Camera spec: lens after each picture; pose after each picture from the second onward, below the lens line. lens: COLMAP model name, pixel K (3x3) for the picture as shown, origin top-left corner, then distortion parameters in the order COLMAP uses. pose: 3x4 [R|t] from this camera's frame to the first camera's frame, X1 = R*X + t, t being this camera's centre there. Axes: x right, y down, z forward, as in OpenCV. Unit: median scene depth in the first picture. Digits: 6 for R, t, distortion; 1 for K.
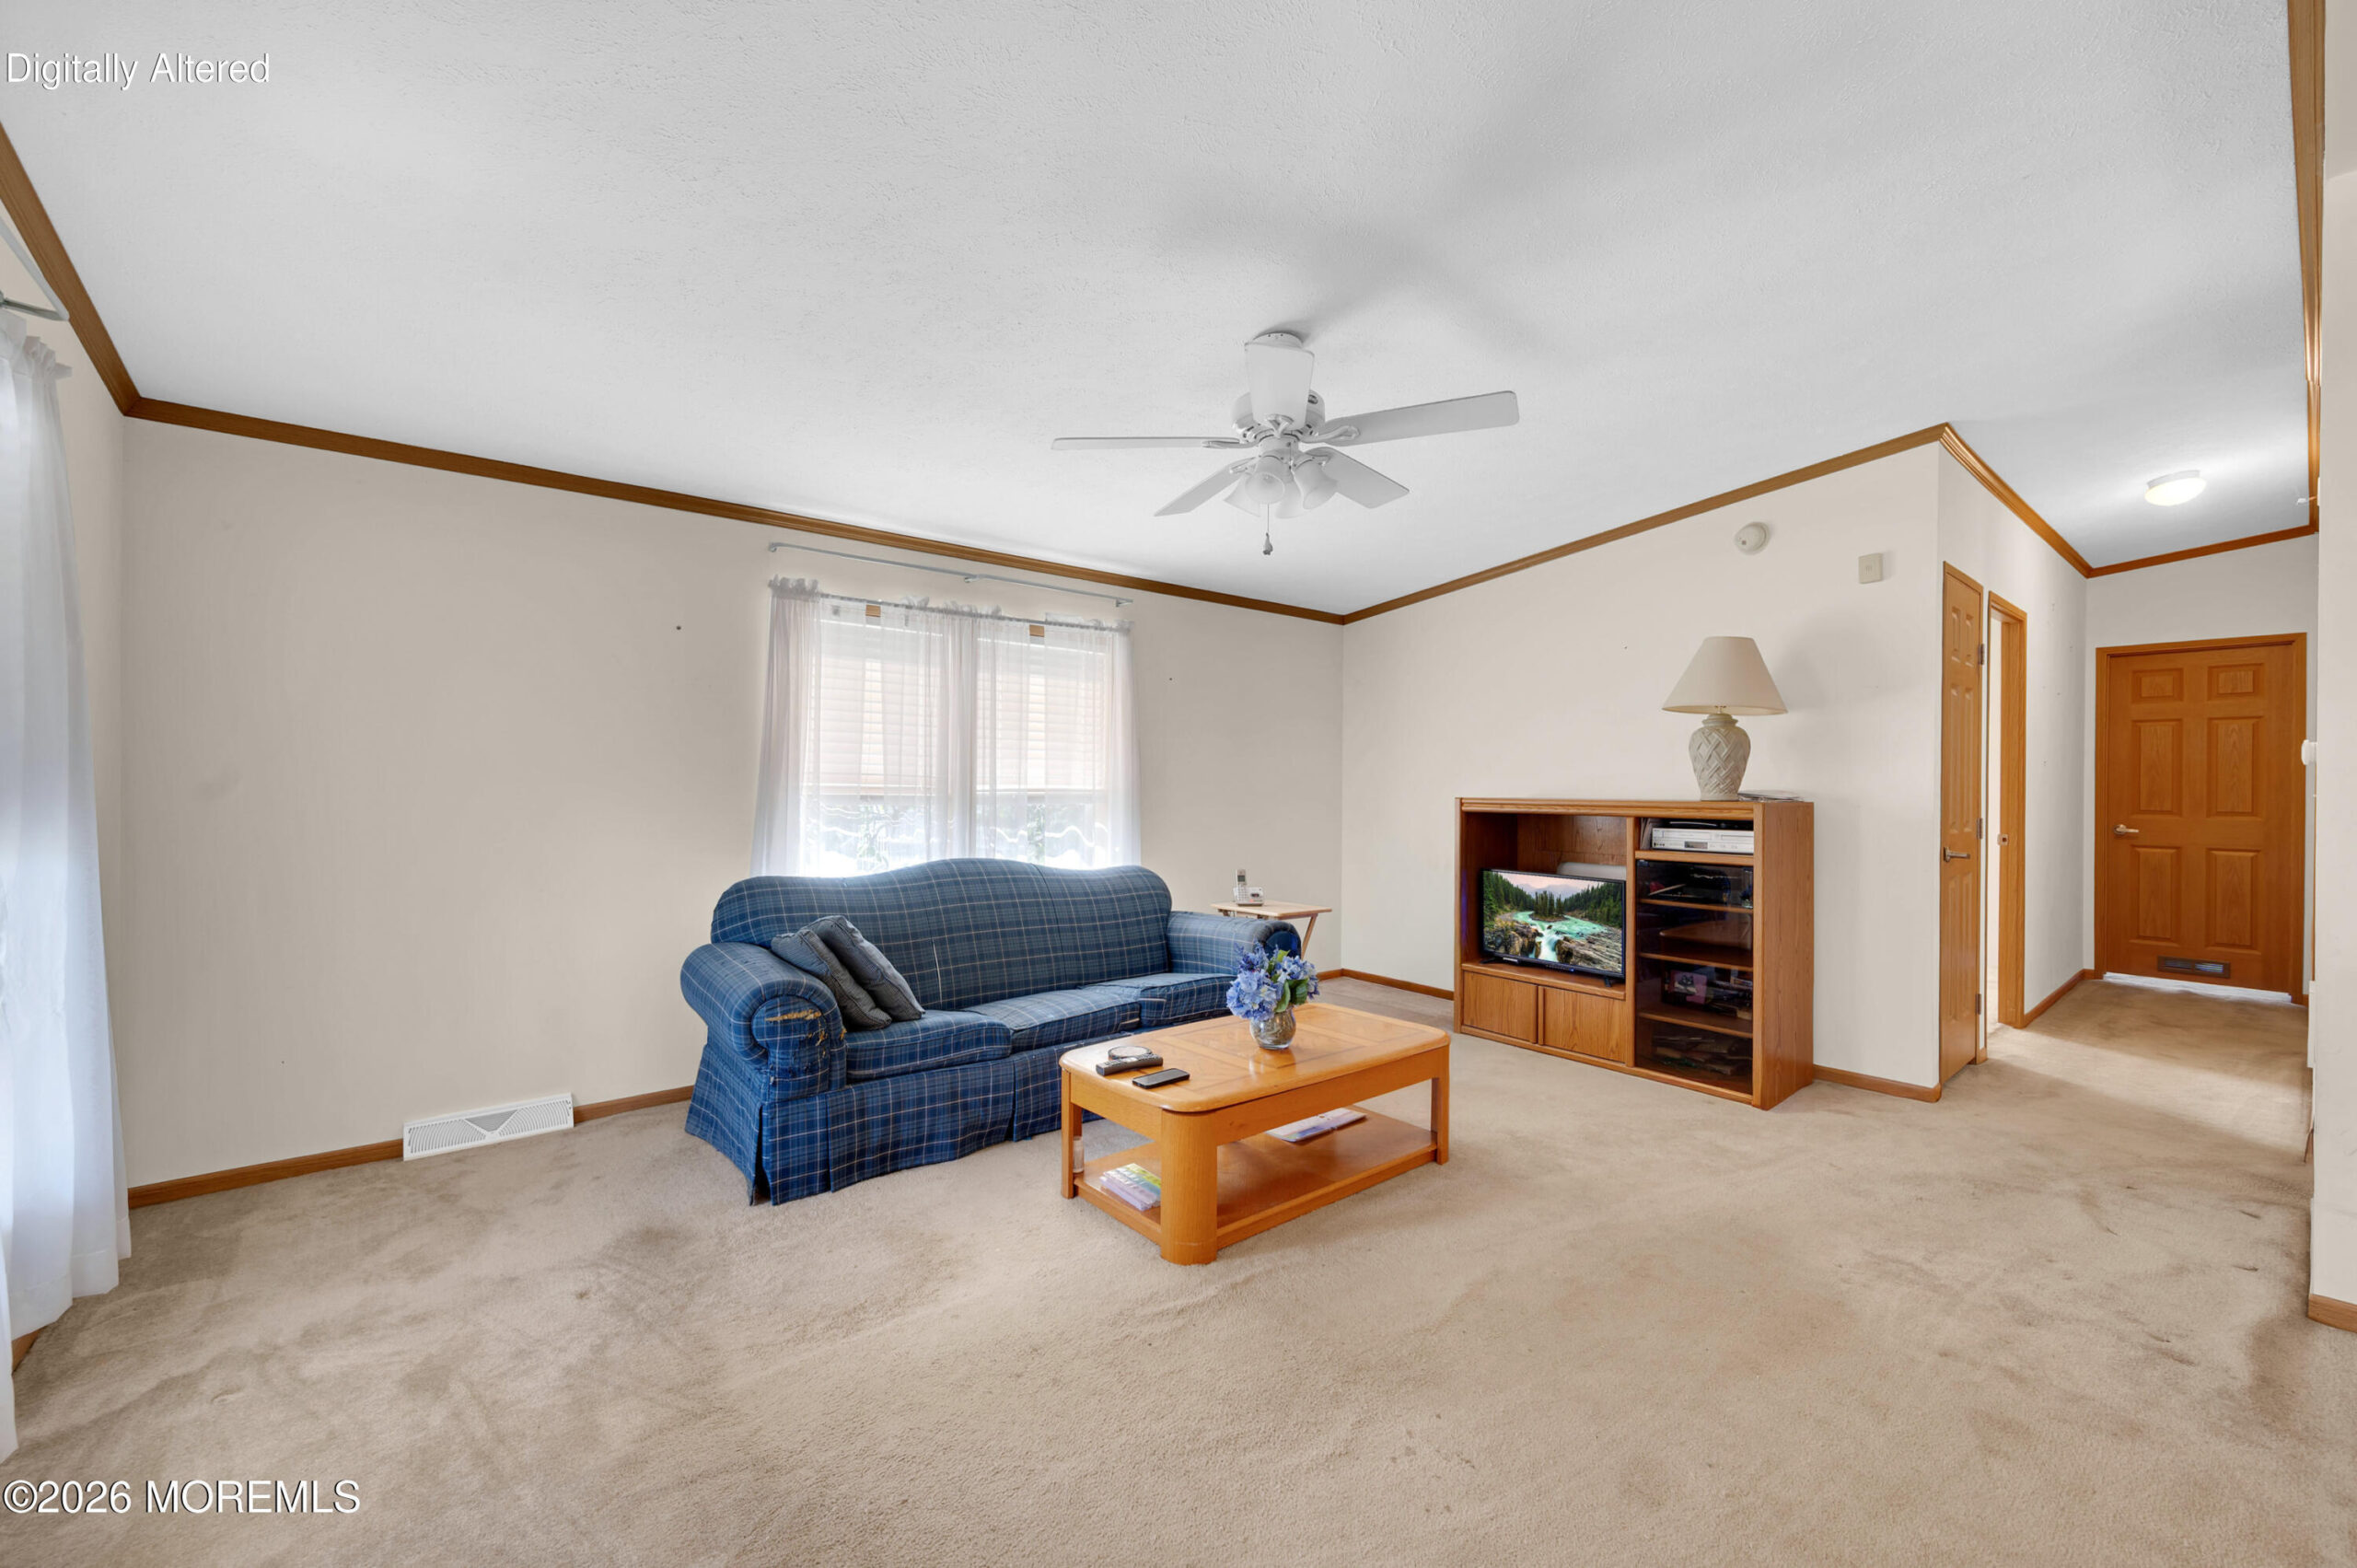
lens RADIAL K [[955.8, 0, 1222.5], [0, 955.8, 789.0], [0, 0, 1]] dist [-0.000253, 0.000098]
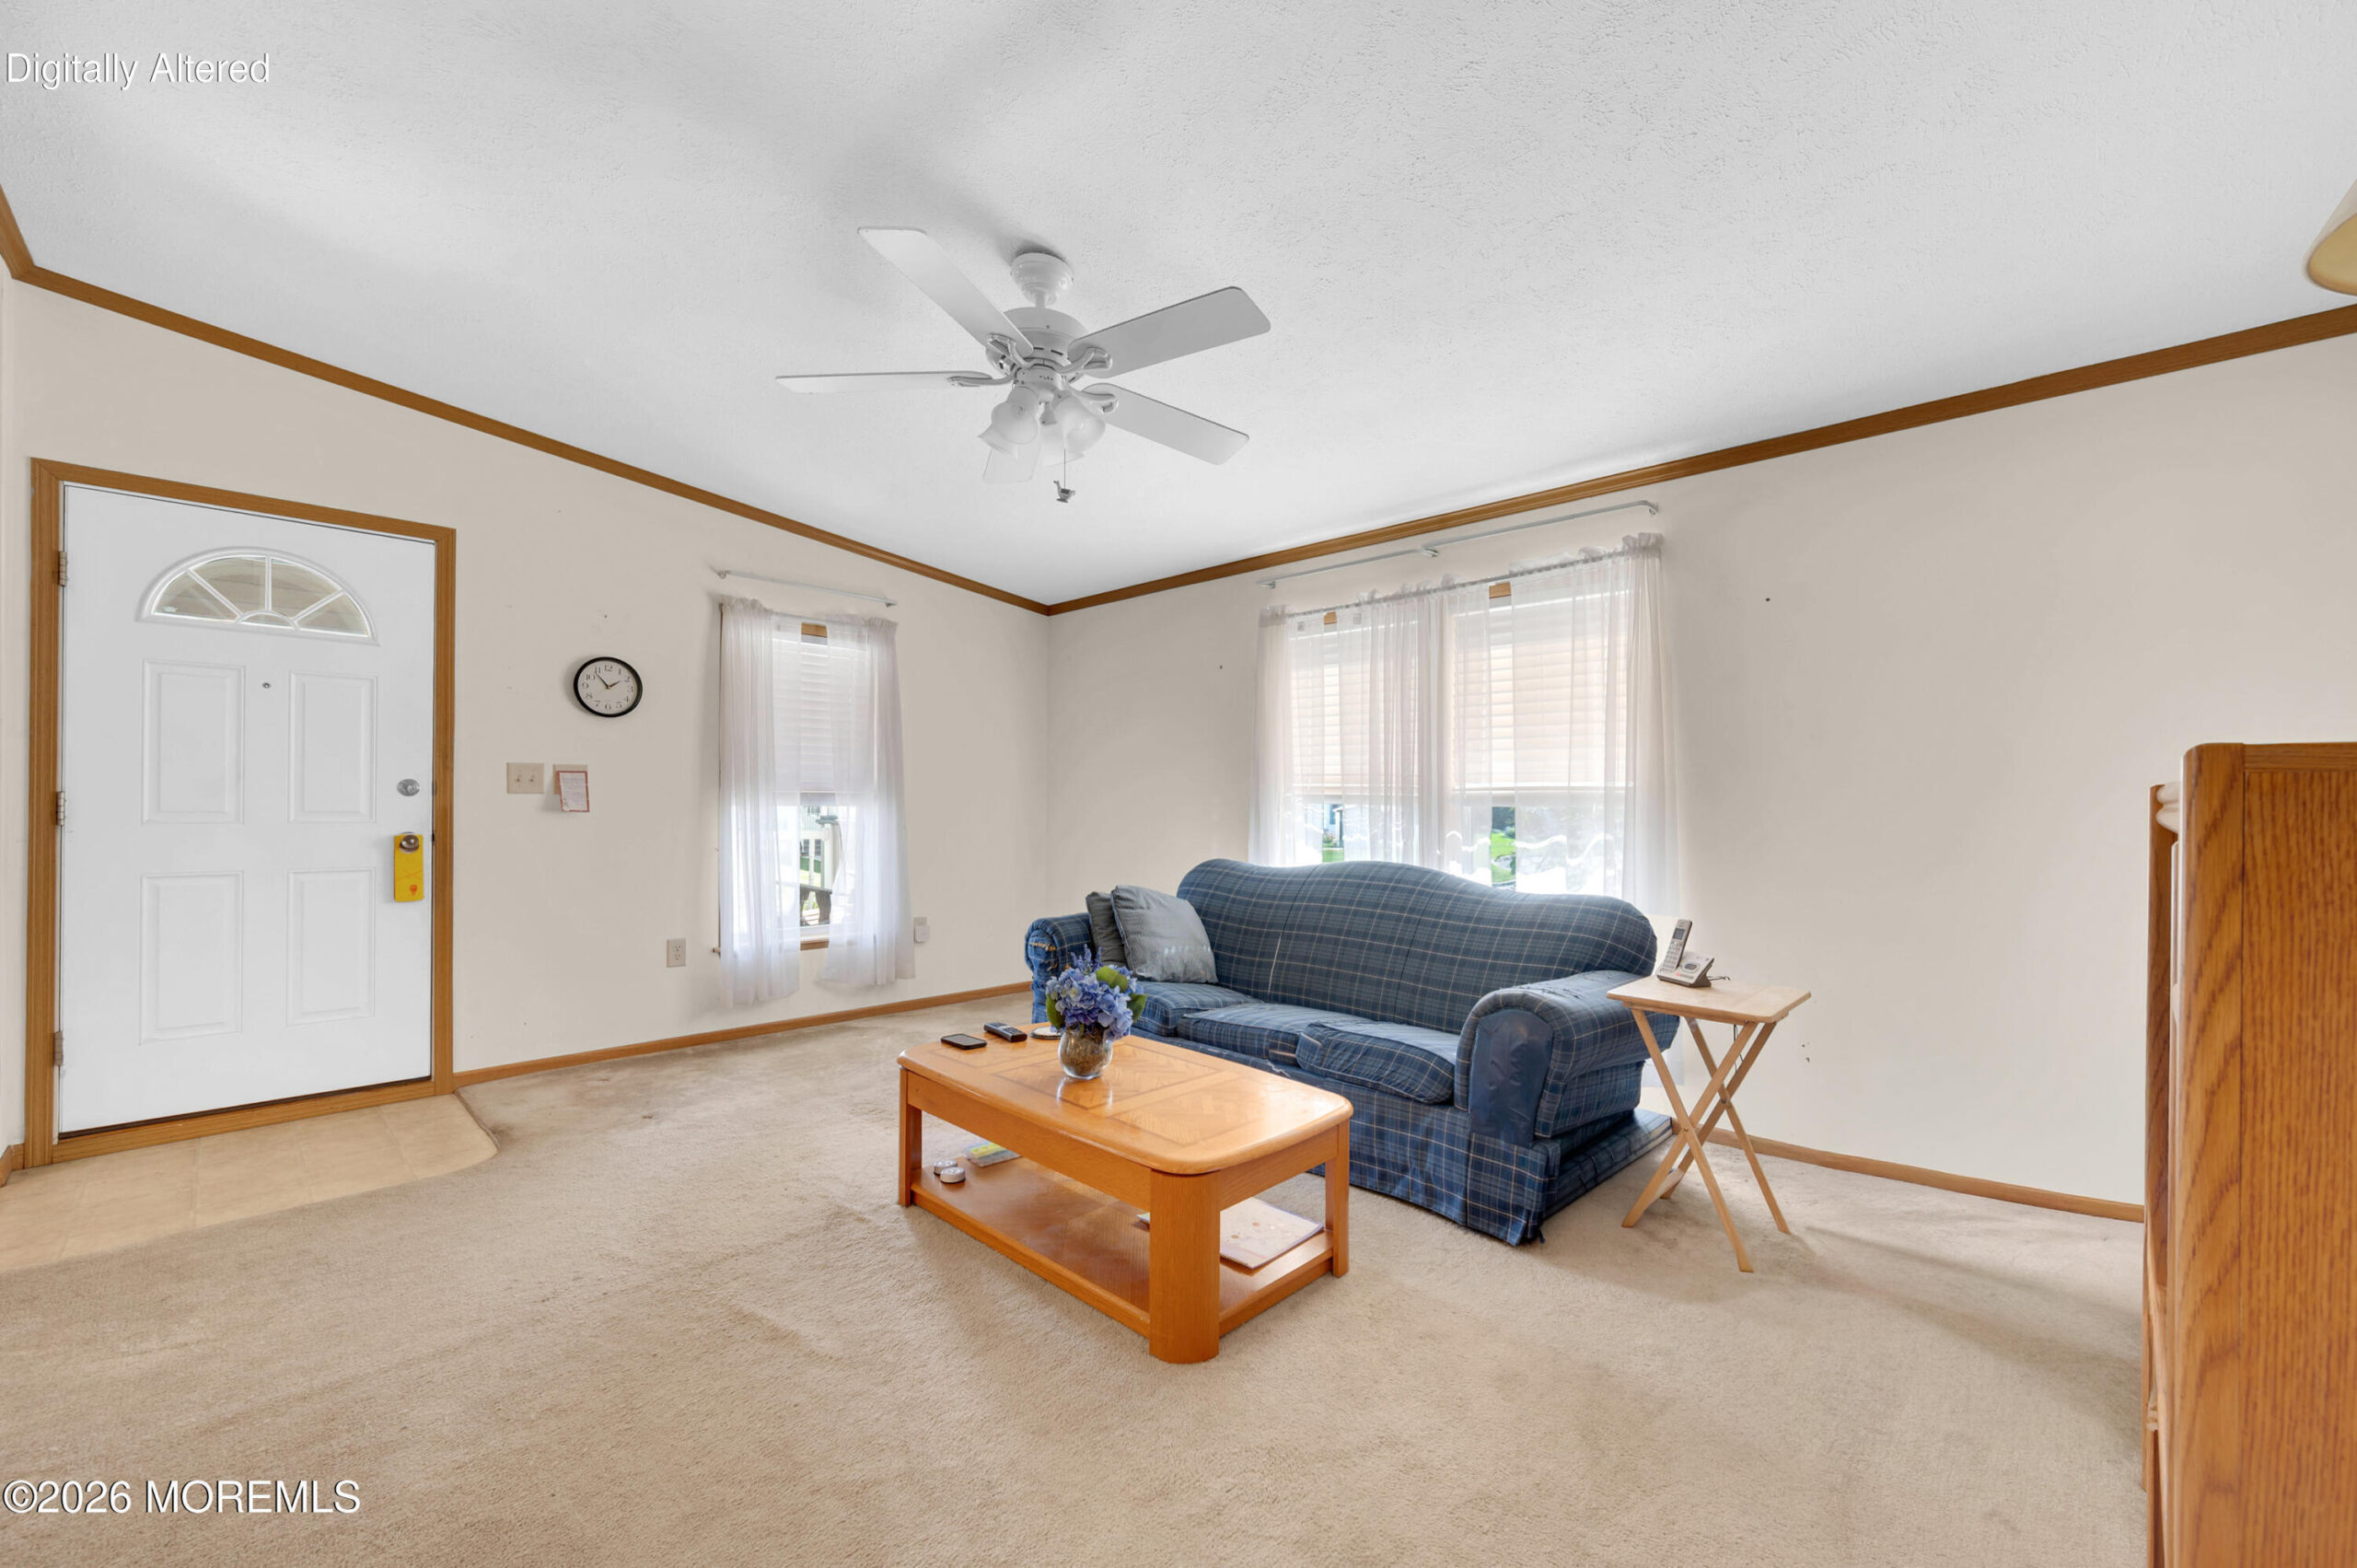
lens RADIAL K [[947.6, 0, 1145.9], [0, 947.6, 837.5], [0, 0, 1]] dist [0.000449, 0.000027]
pose [[0.056718, 0.032089, -0.997874, 0.642080], [-0.006182, 0.999475, 0.031789, 0.020520], [0.998371, 0.004366, 0.056887, 0.720331]]
